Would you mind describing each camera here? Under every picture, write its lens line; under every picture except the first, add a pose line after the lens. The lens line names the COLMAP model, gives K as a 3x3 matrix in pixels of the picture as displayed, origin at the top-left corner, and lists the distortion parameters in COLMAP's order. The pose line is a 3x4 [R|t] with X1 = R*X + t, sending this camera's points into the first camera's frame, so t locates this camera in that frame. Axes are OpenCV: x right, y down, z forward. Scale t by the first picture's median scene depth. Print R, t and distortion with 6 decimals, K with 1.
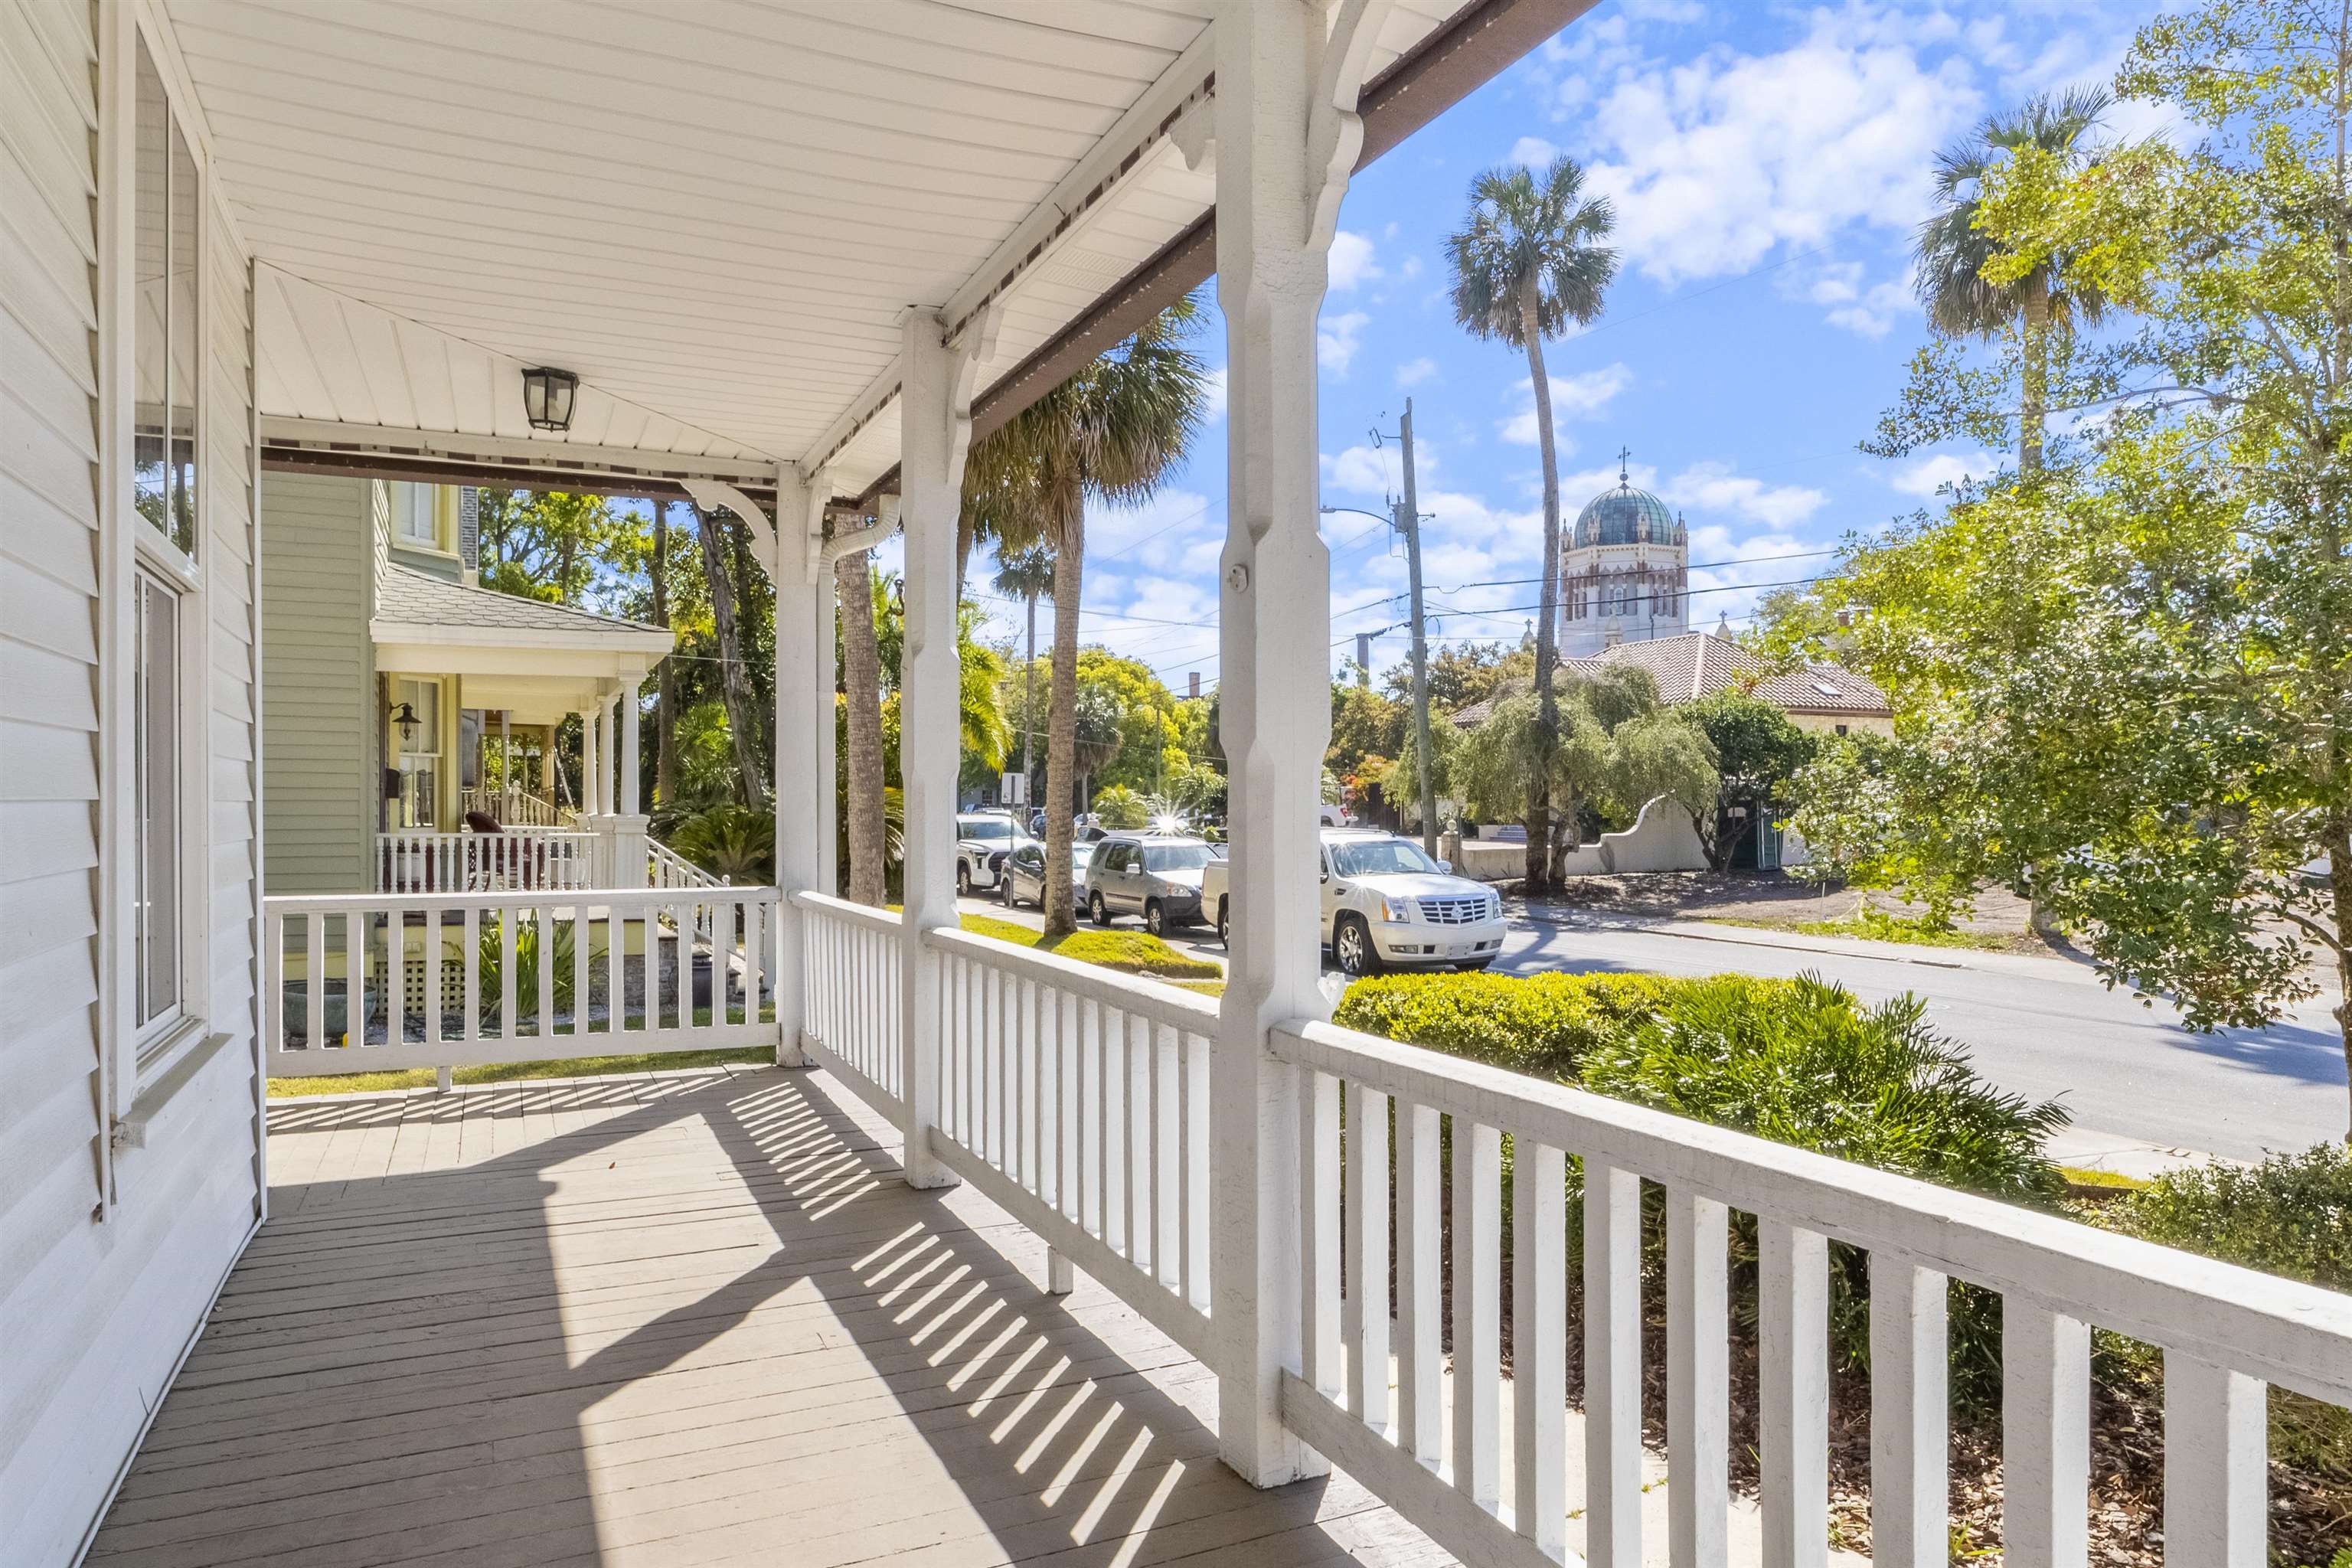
lens RADIAL K [[1492.1, 0, 1165.1], [0, 1492.1, 794.6], [0, 0, 1]] dist [-0.002198, -0.007976]
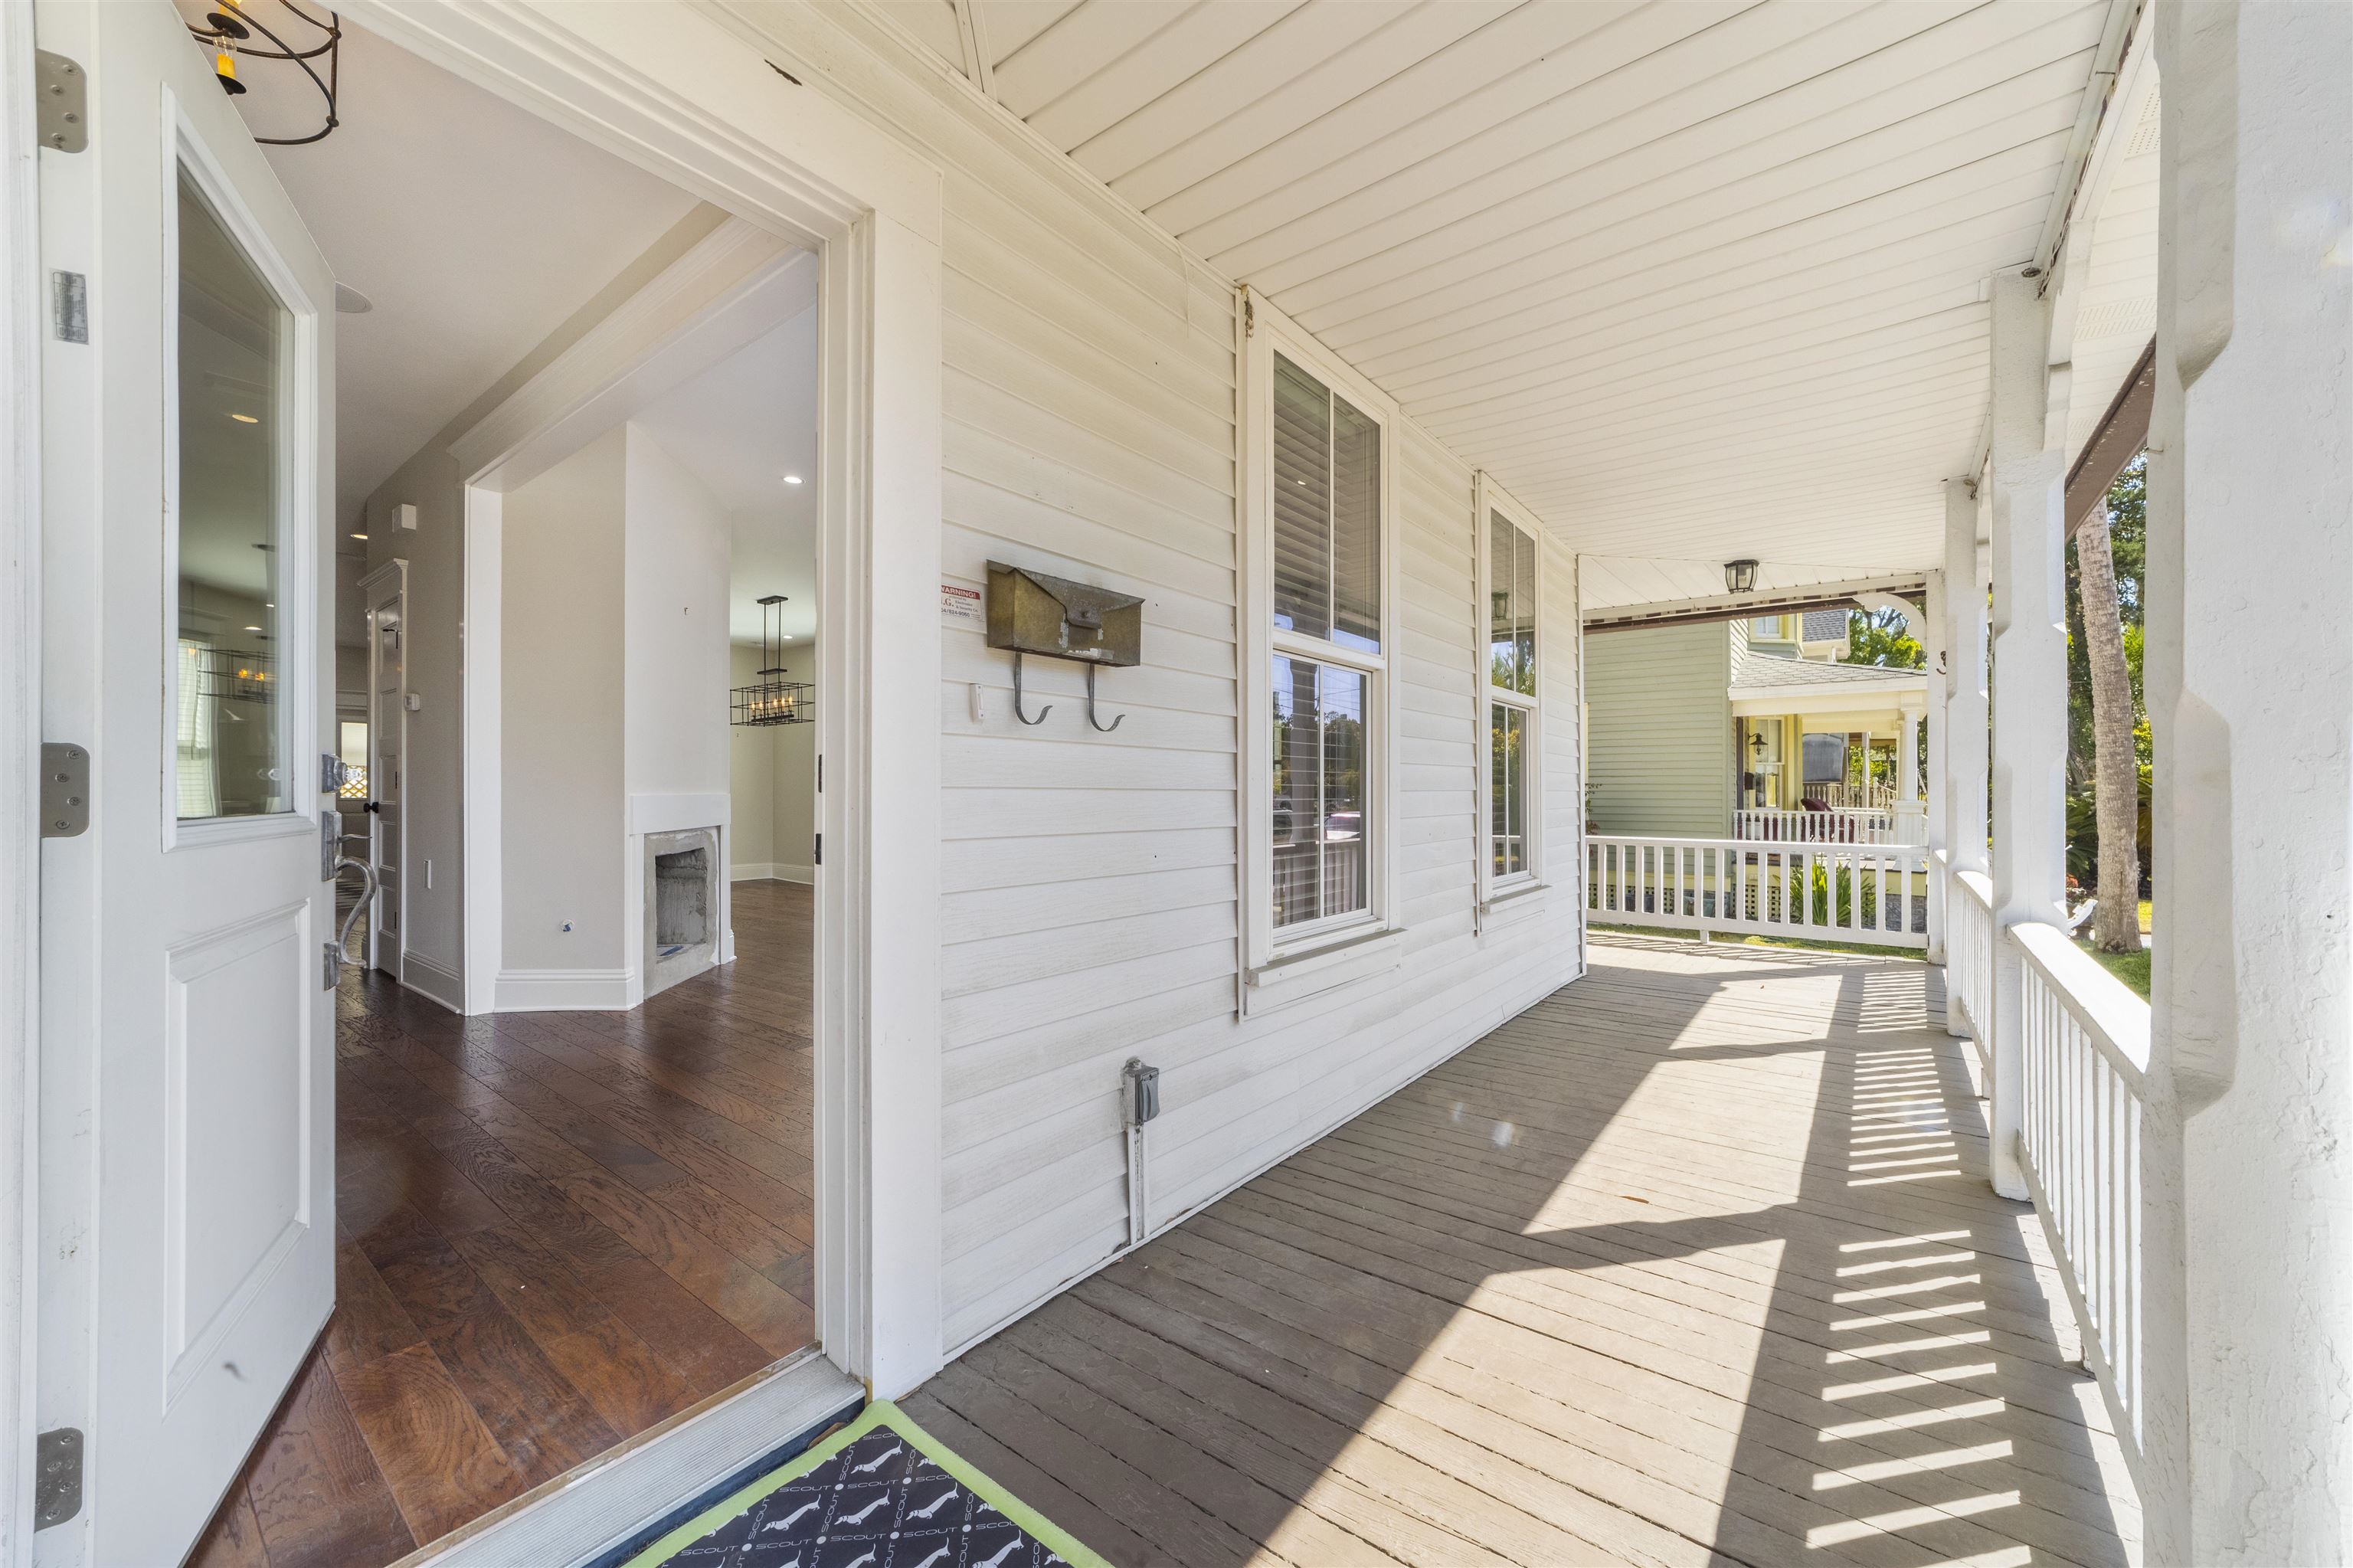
lens RADIAL K [[917.6, 0, 1168.7], [0, 917.6, 791.6], [0, 0, 1]] dist [-0.012760, 0.006748]
pose [[0.448077, -0.000086, -0.893995, 0.135767], [0.003953, 0.999990, 0.001884, 0.000176], [0.893986, -0.004378, 0.448073, -0.073808]]
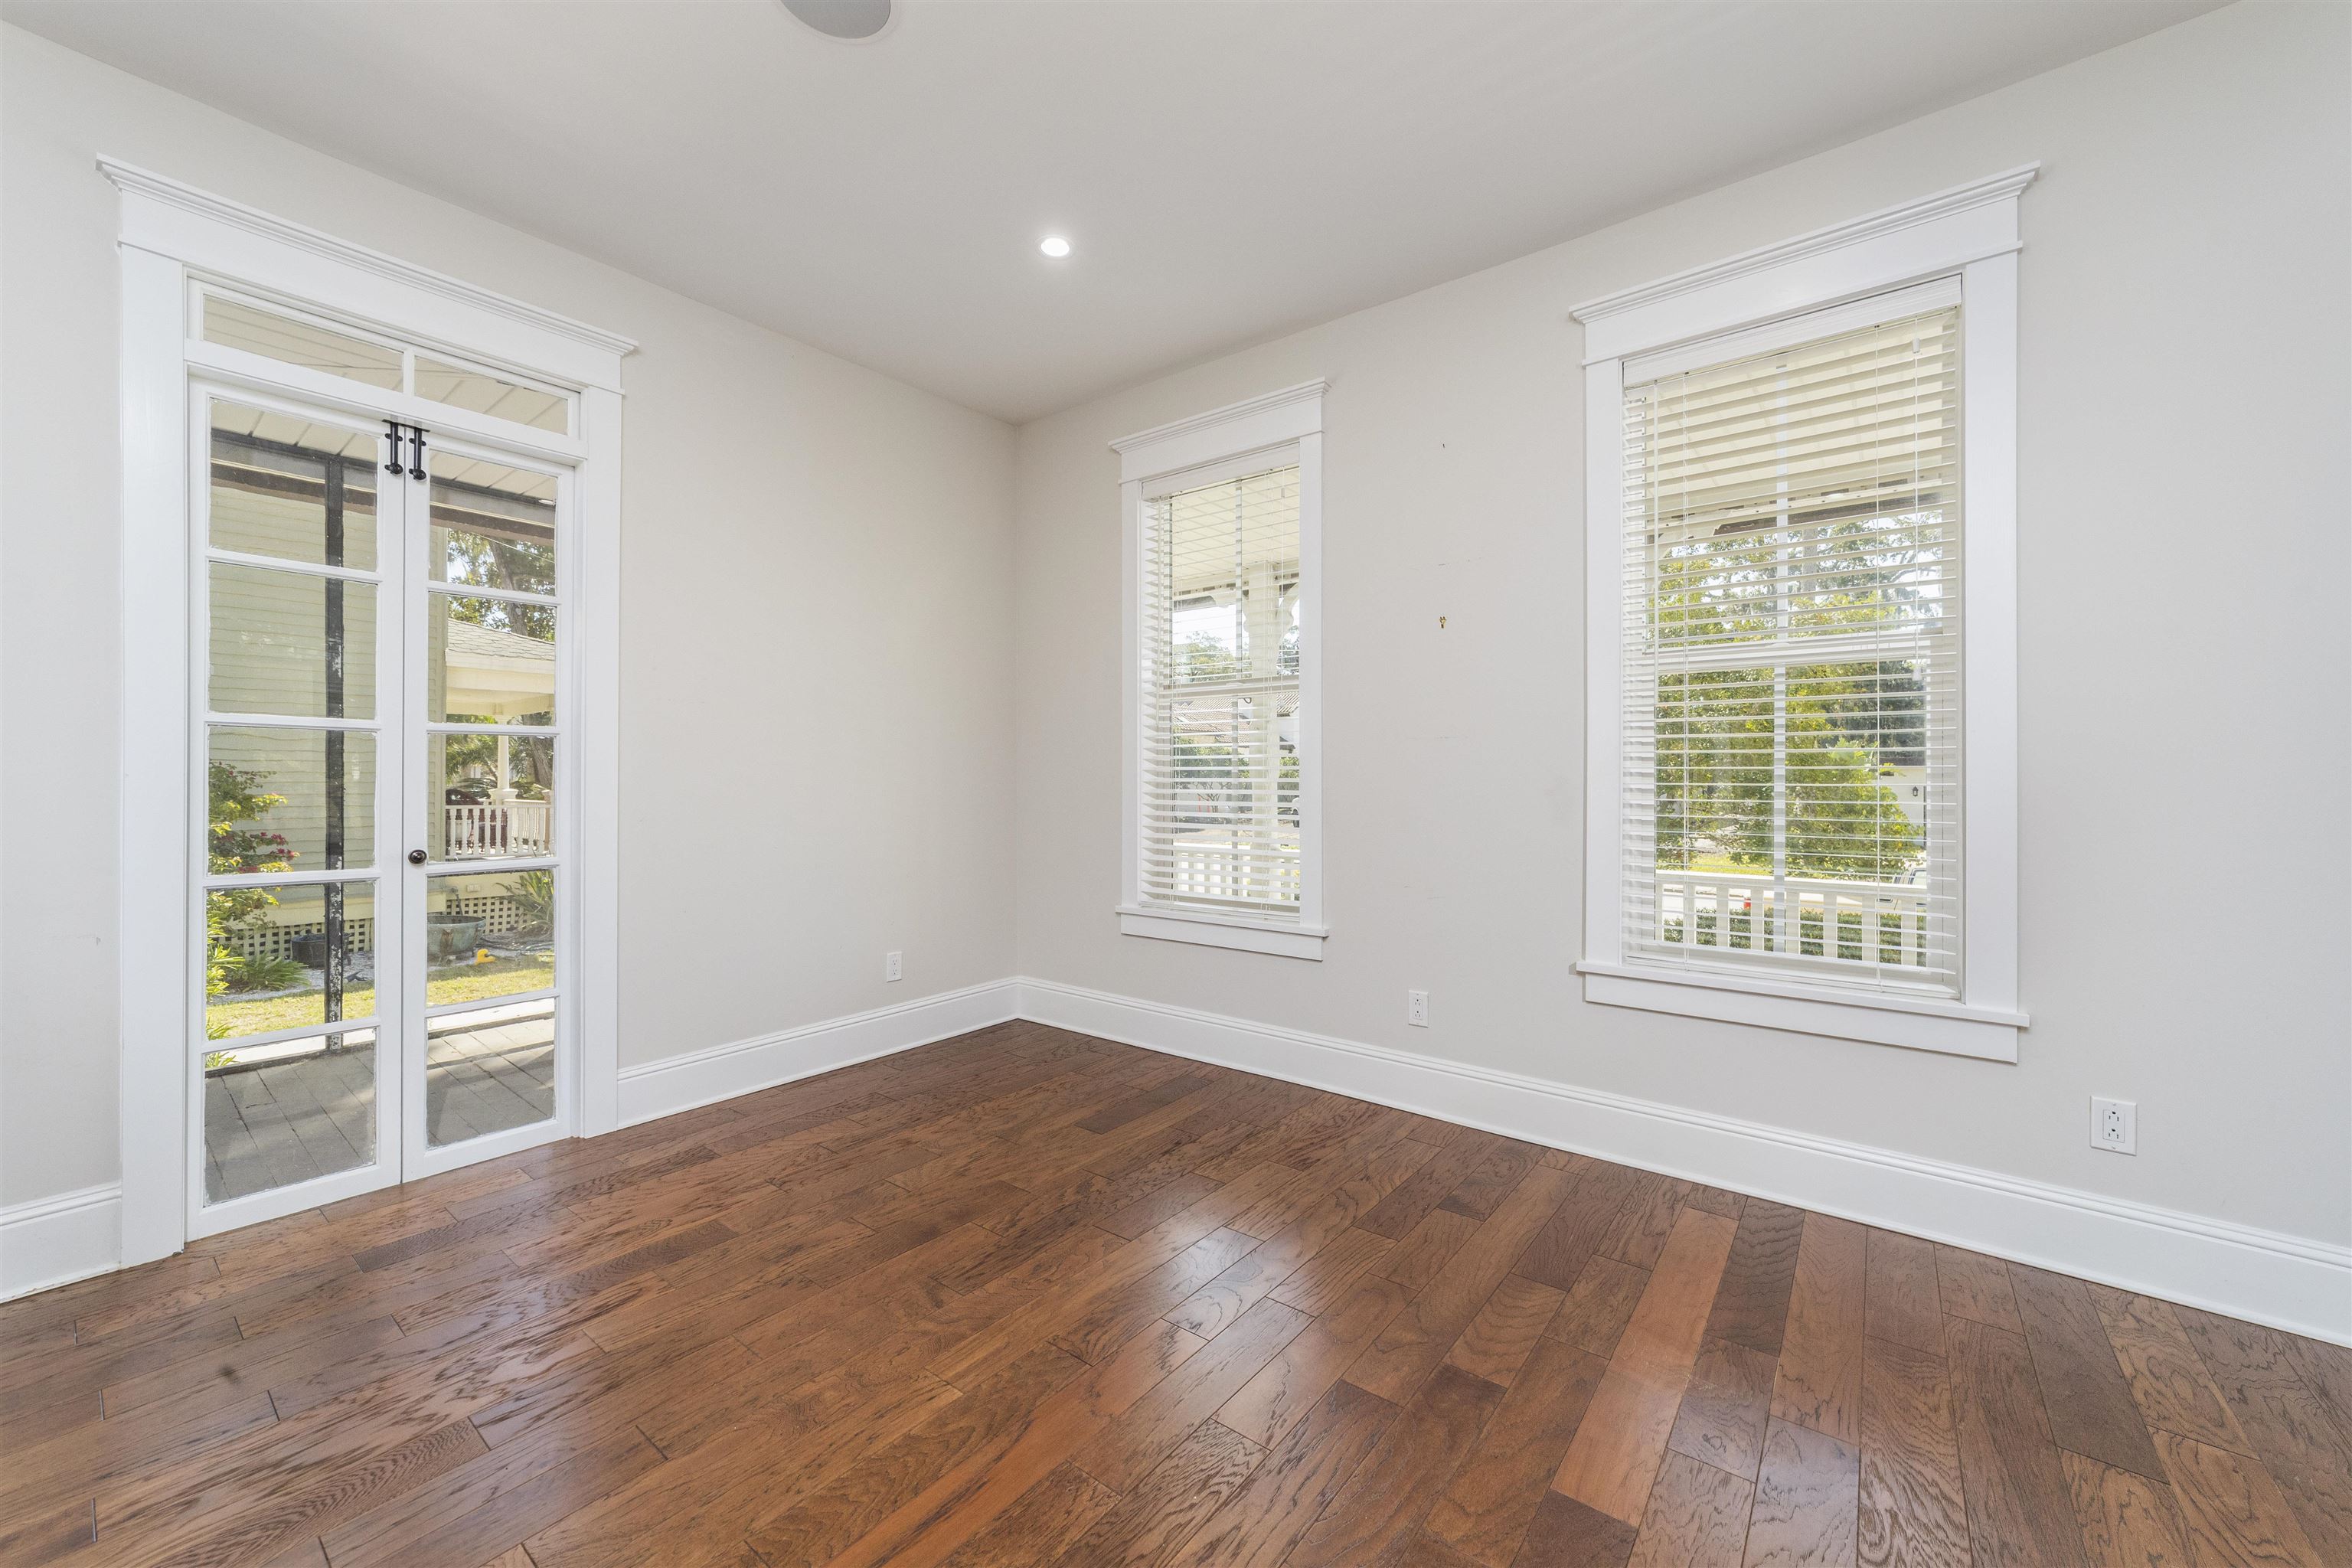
lens RADIAL K [[917.2, 0, 1177.4], [0, 917.2, 778.9], [0, 0, 1]] dist [-0.012760, 0.006748]
pose [[0.892099, 0.001940, 0.451837, -0.314306], [-0.005259, 0.999968, 0.006090, -0.007678], [-0.451810, -0.007809, 0.892080, -0.050406]]
